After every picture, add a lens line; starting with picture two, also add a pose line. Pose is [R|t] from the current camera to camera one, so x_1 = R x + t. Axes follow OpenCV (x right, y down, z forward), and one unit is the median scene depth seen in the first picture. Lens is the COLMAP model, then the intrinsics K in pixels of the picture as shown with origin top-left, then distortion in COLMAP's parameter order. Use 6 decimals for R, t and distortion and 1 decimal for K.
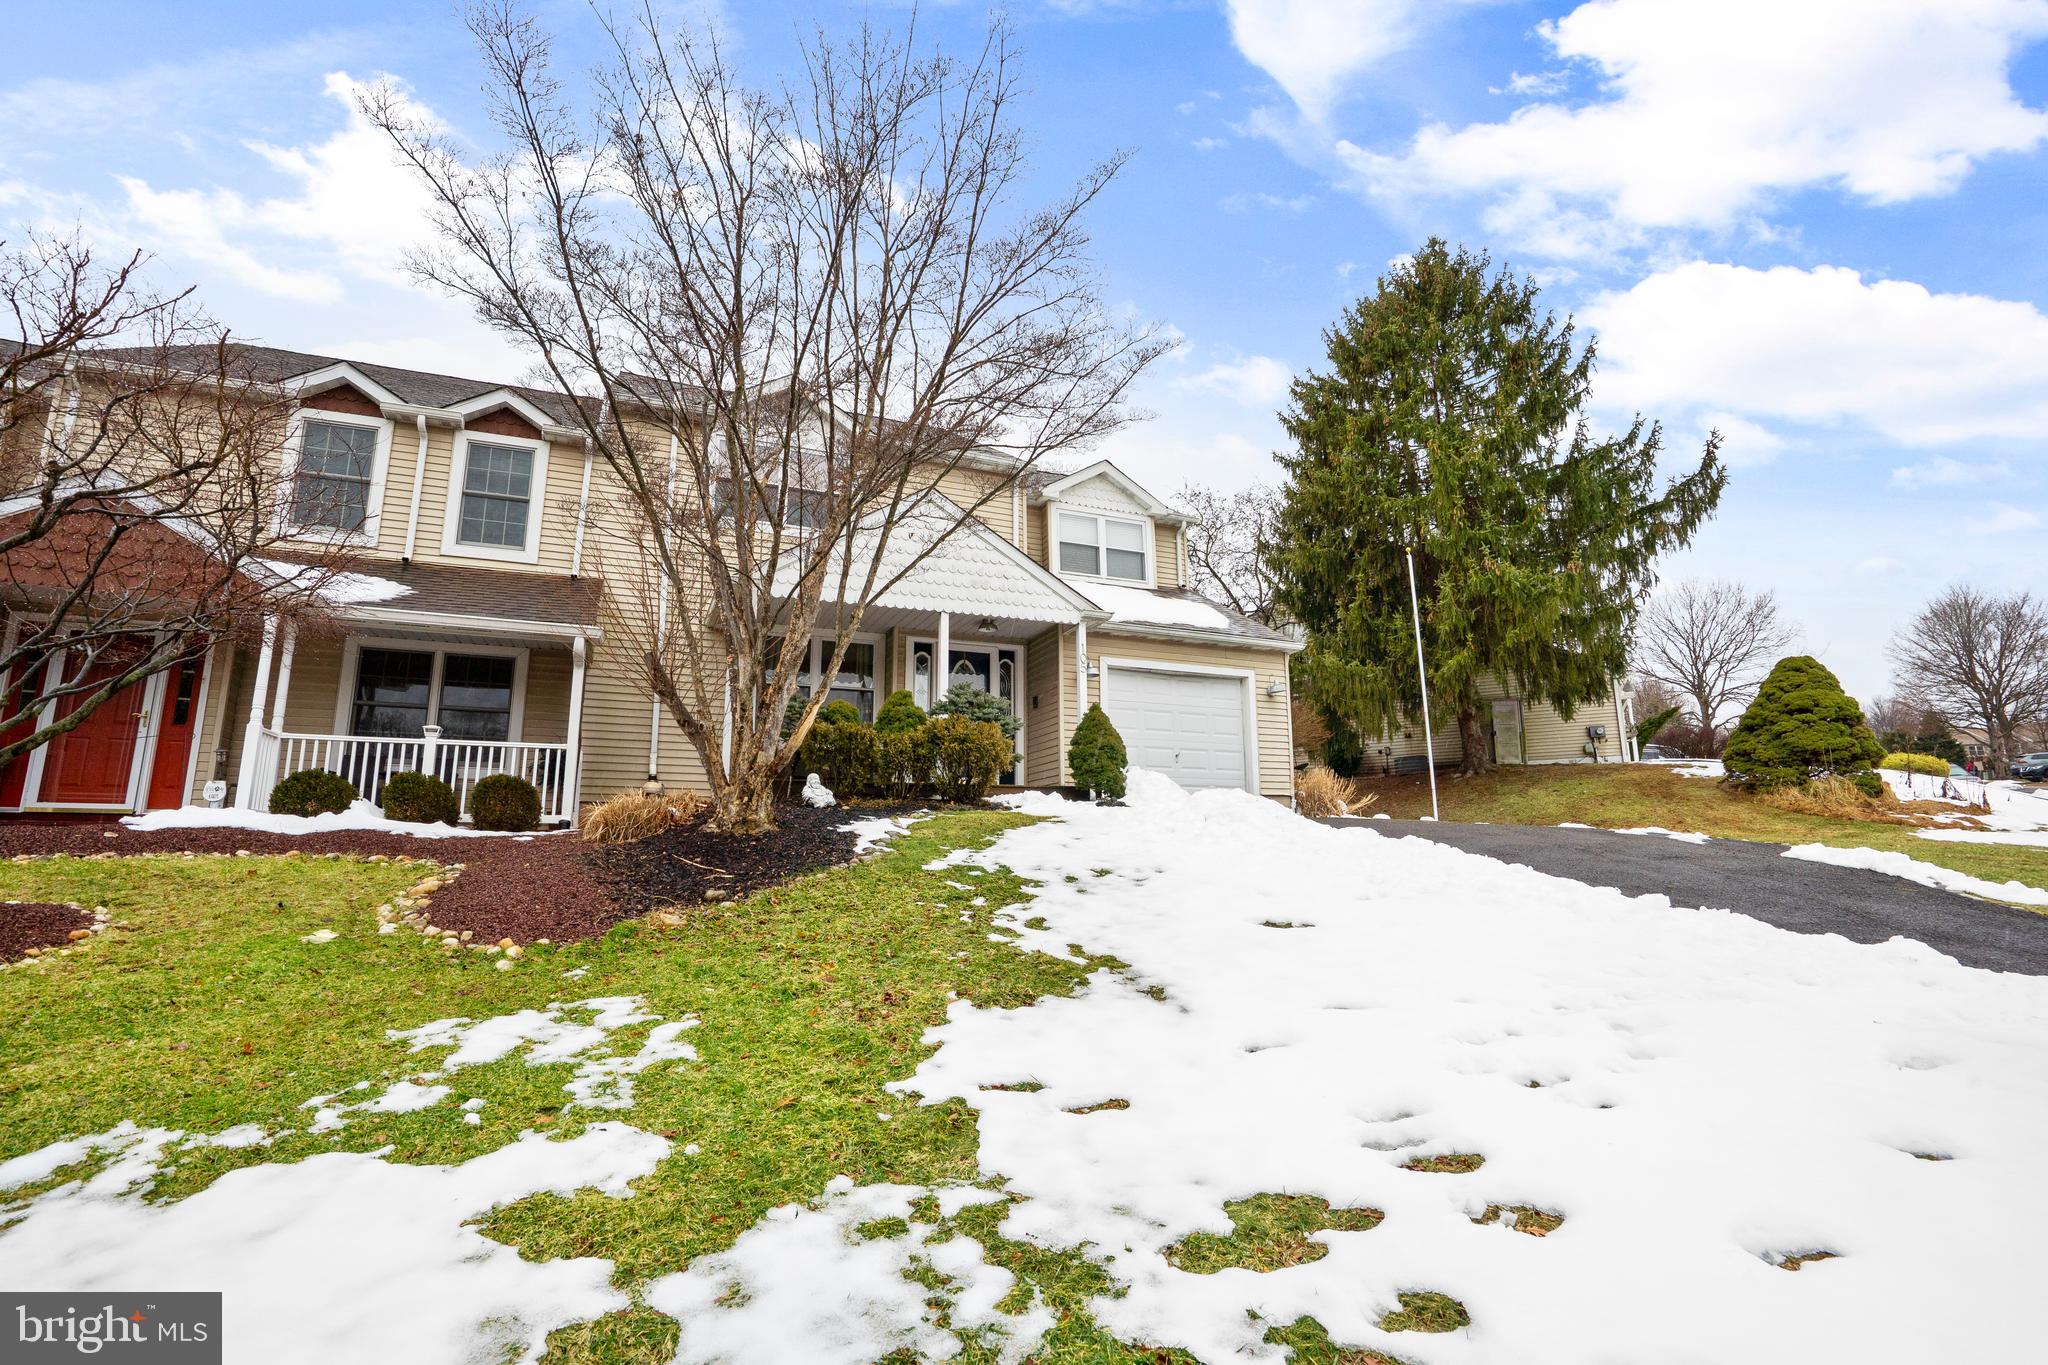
lens RADIAL K [[973.0, 0, 1055.1], [0, 973.0, 679.5], [0, 0, 1]] dist [-0.001739, -0.000293]
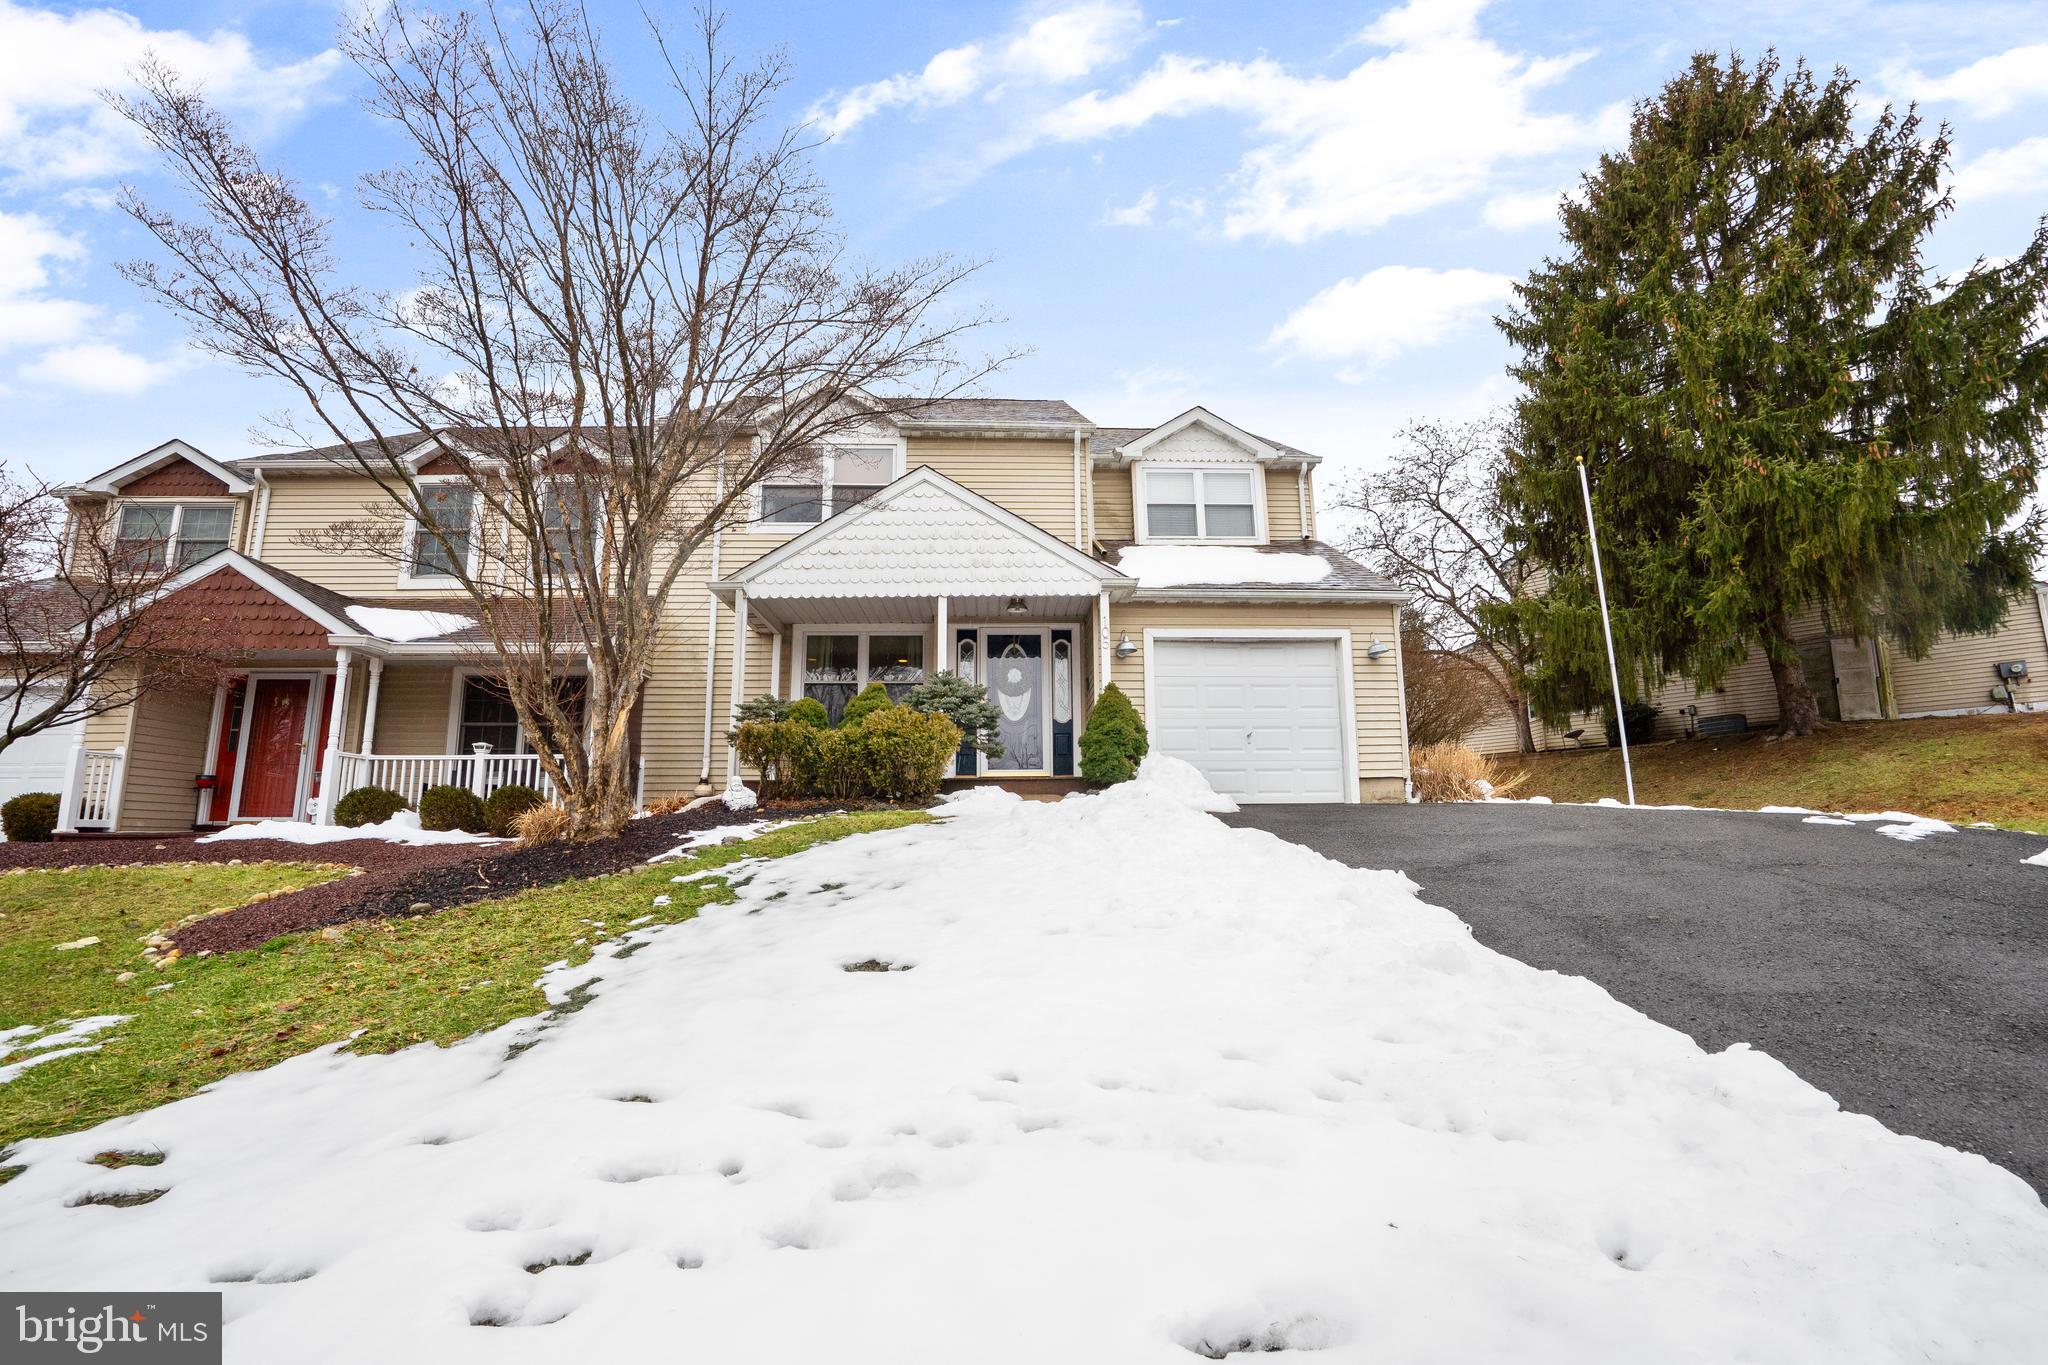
lens RADIAL K [[973.0, 0, 1055.1], [0, 973.0, 679.5], [0, 0, 1]] dist [-0.001739, -0.000293]
pose [[0.936182, -0.064585, -0.345530, 0.254495], [0.071101, 0.997450, 0.006203, 0.010580], [0.344248, -0.030375, 0.938387, 0.127059]]
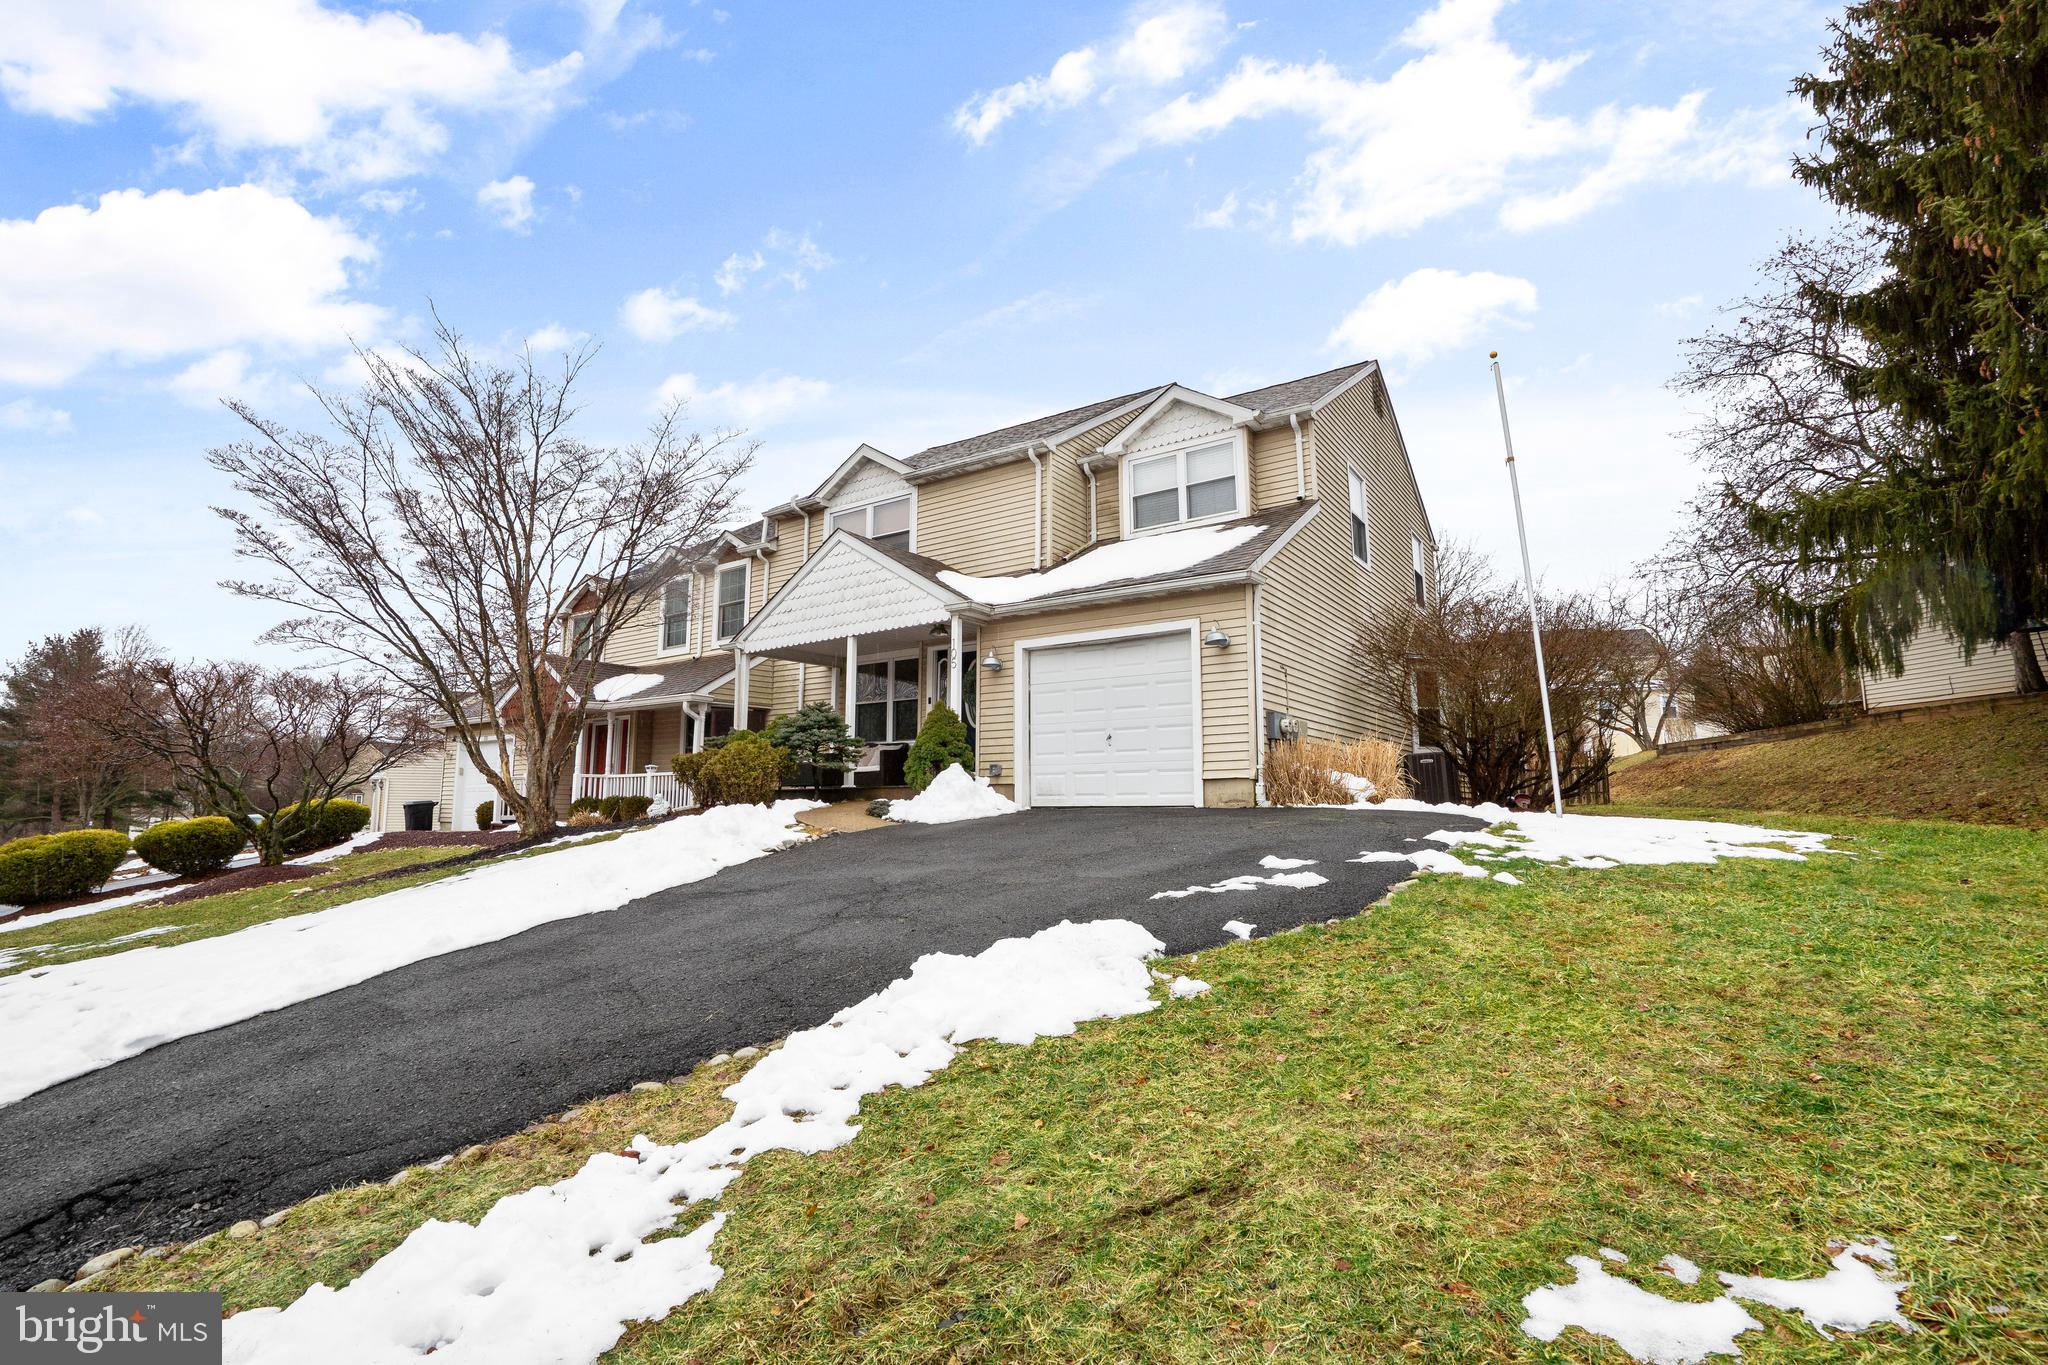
lens RADIAL K [[973.0, 0, 1055.1], [0, 973.0, 679.5], [0, 0, 1]] dist [-0.001739, -0.000293]
pose [[0.534771, -0.105107, -0.838435, 0.792289], [0.165674, 0.986017, -0.017938, 0.033374], [0.828597, -0.129314, 0.544707, 0.475263]]
